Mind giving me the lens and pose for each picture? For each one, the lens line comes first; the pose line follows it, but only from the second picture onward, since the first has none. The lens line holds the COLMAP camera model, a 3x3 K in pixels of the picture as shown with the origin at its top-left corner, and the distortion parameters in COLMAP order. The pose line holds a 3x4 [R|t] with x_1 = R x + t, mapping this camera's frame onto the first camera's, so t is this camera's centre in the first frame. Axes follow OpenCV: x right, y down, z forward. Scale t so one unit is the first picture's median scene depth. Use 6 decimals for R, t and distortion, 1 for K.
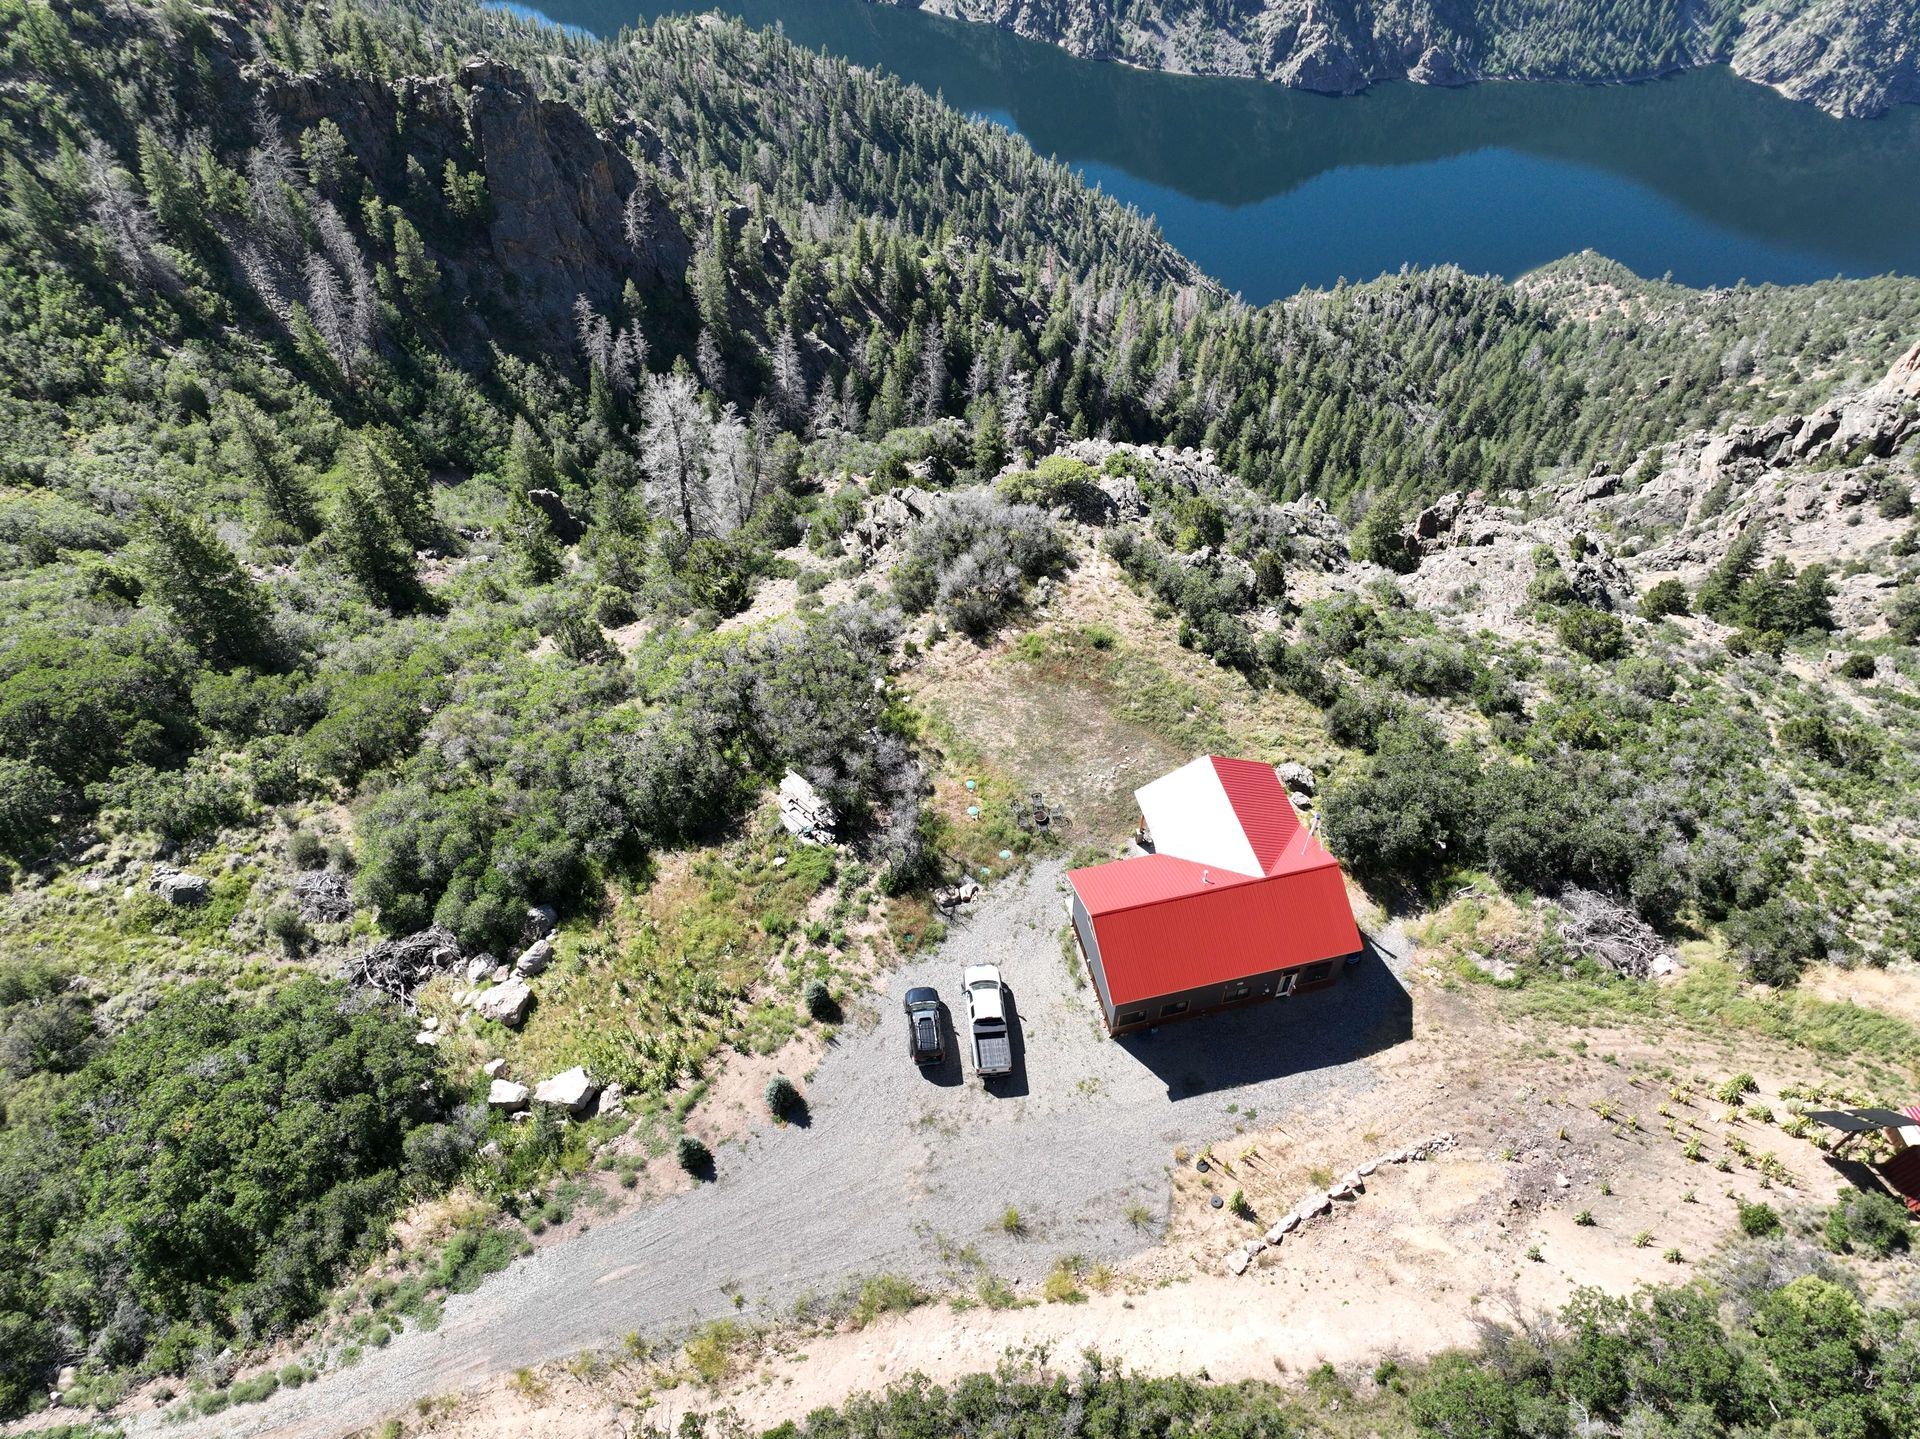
lens RADIAL K [[1348.3, 0, 960.0], [0, 1348.3, 719.5], [0, 0, 1]] dist [-0.008597, 0.025523]
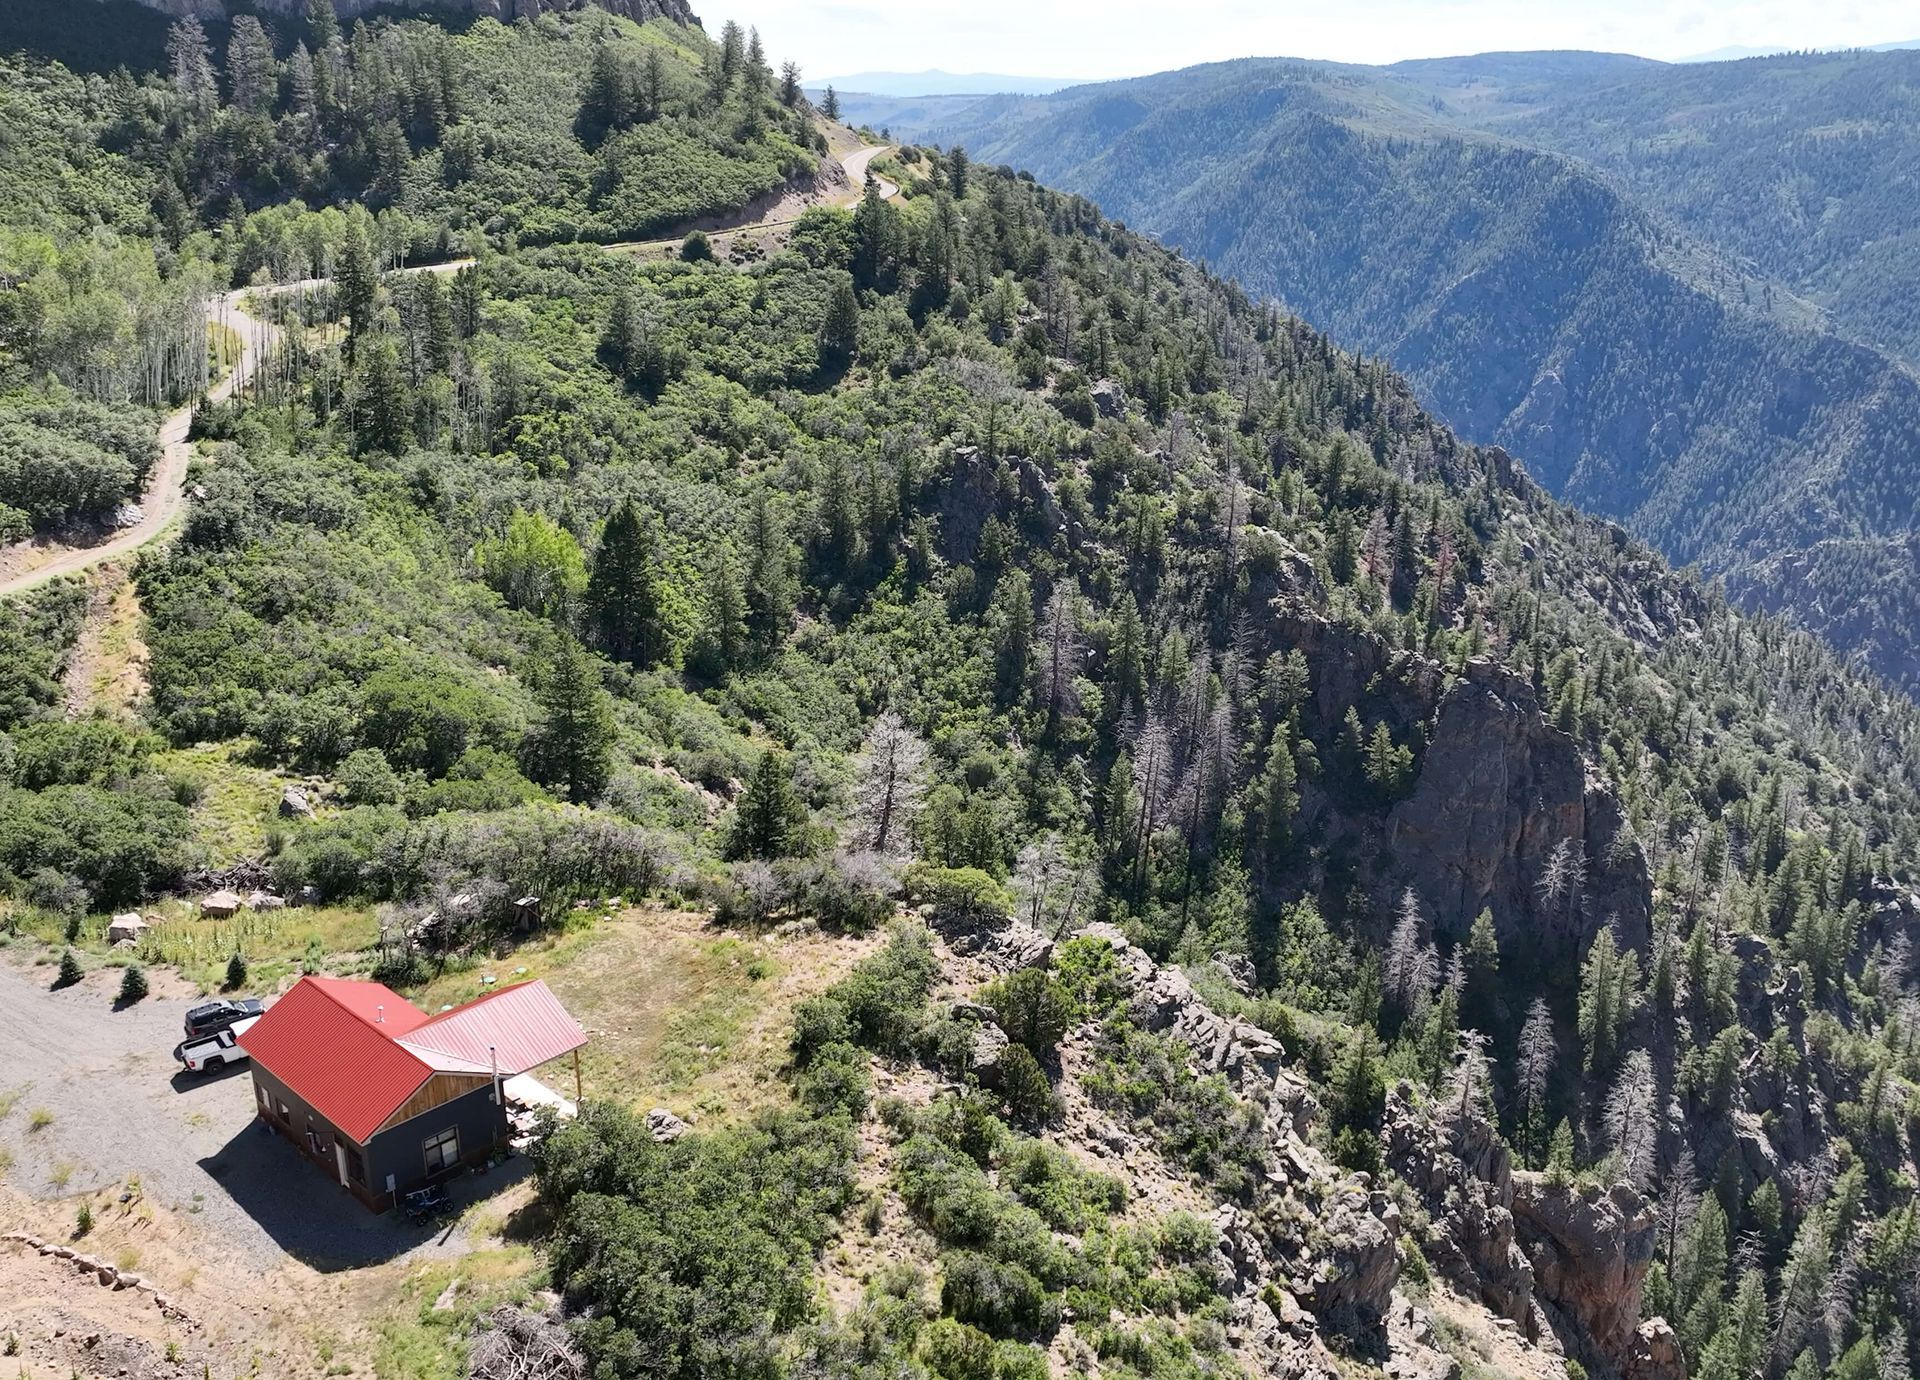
lens RADIAL K [[1736.4, 0, 960.0], [0, 1736.4, 690.0], [0, 0, 1]] dist [0.000616, -0.002838]
pose [[0.532834, 0.277134, -0.799553, 0.135683], [-0.641418, 0.748574, -0.167986, -0.011710], [0.551970, 0.602356, 0.576625, 0.037036]]
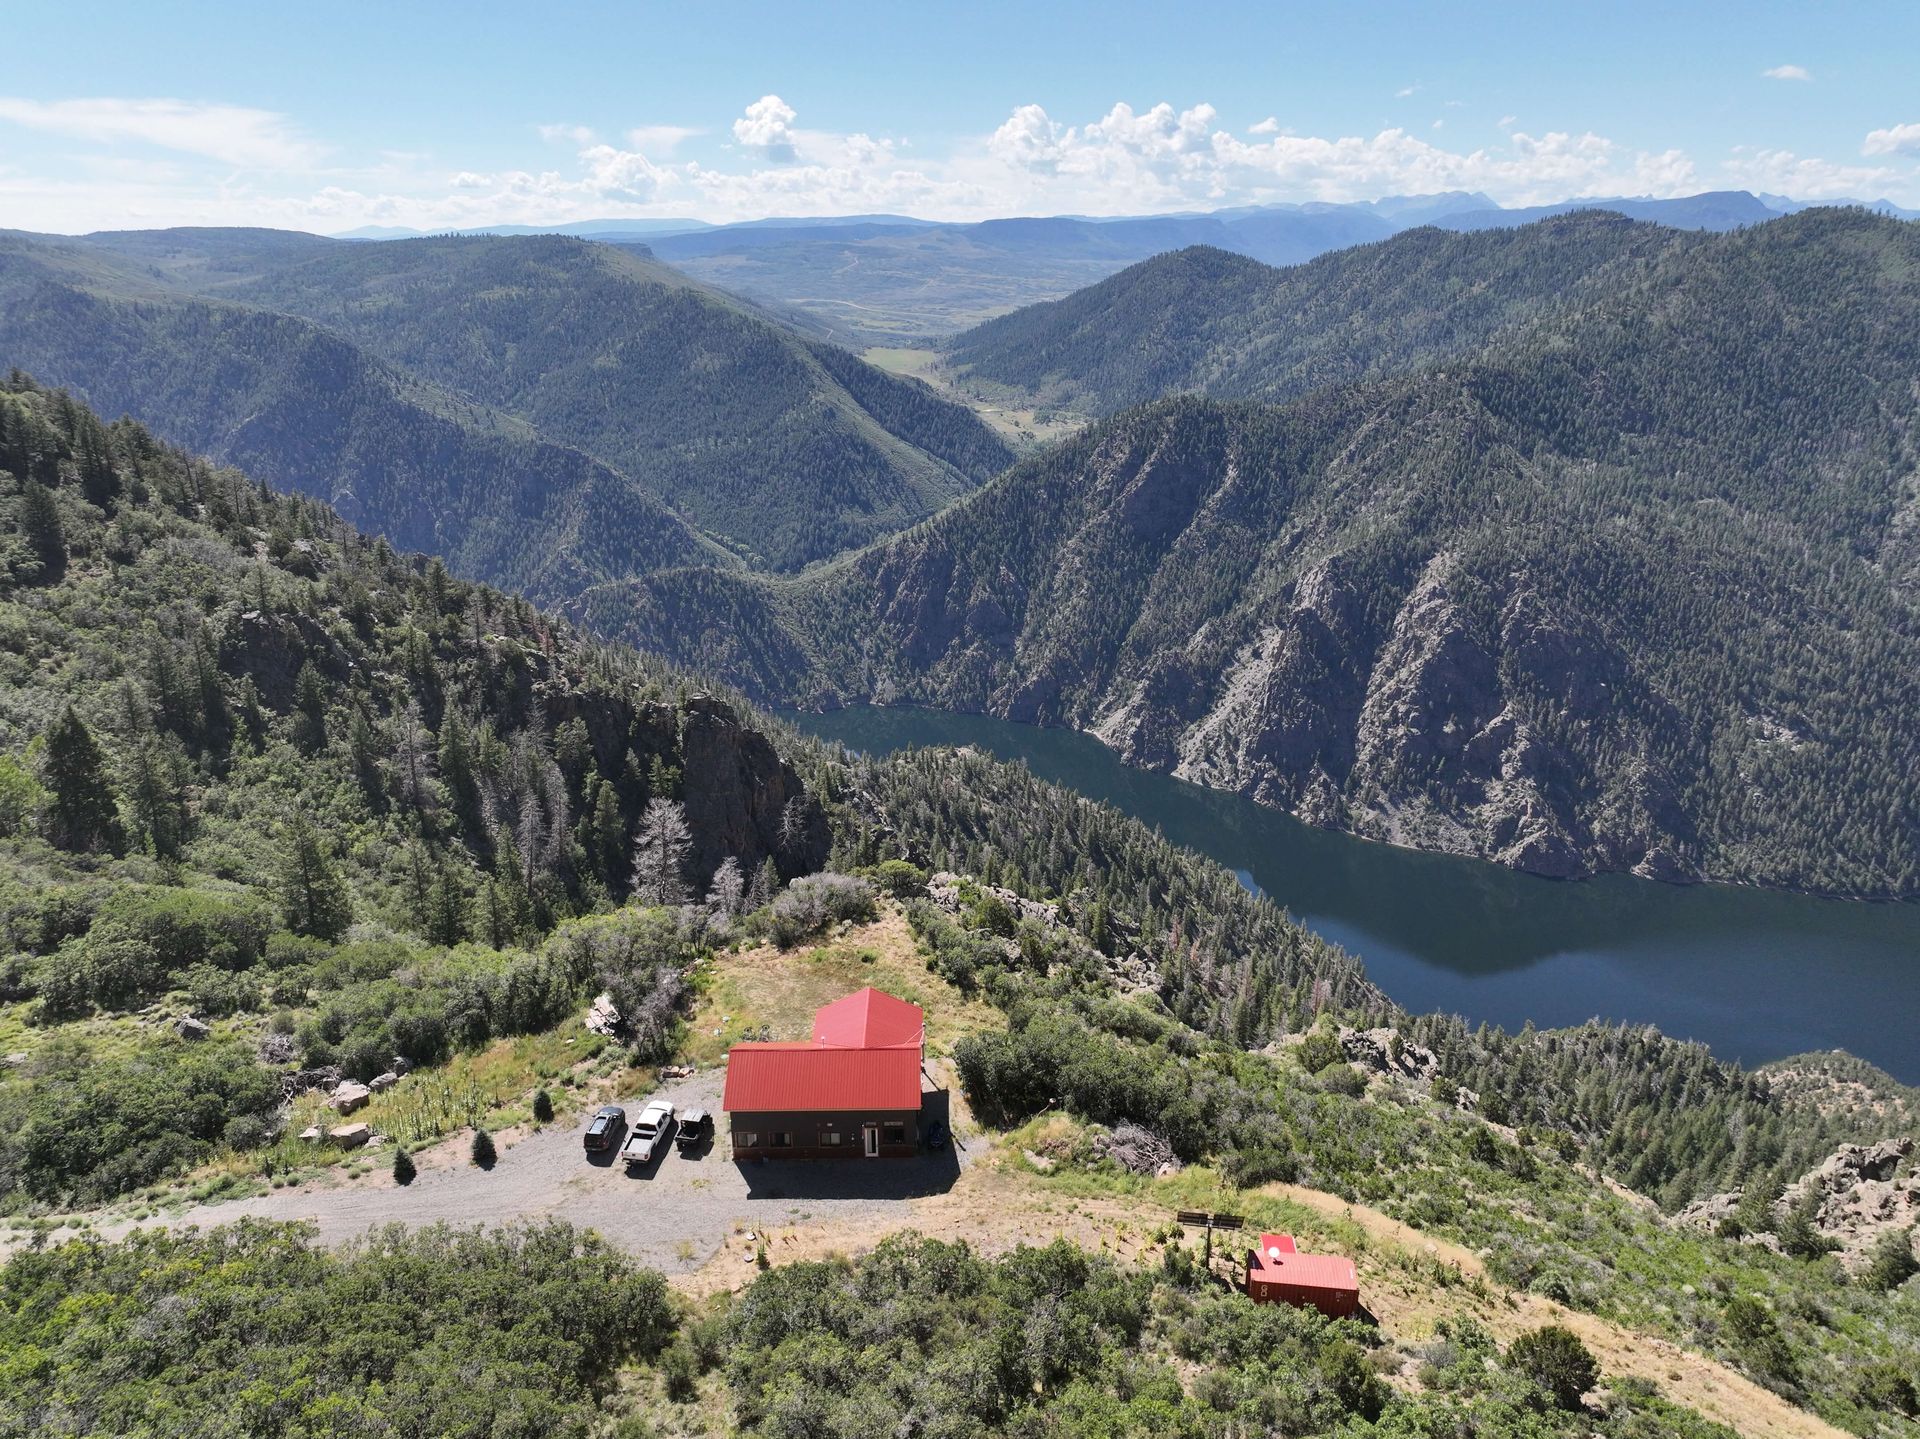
lens RADIAL K [[1348.3, 0, 960.0], [0, 1348.3, 719.5], [0, 0, 1]] dist [-0.008597, 0.025523]
pose [[0.974862, 0.078769, -0.208423, 0.058363], [-0.174026, 0.853326, -0.491478, 0.048953], [0.139139, 0.515394, 0.845582, -0.031035]]
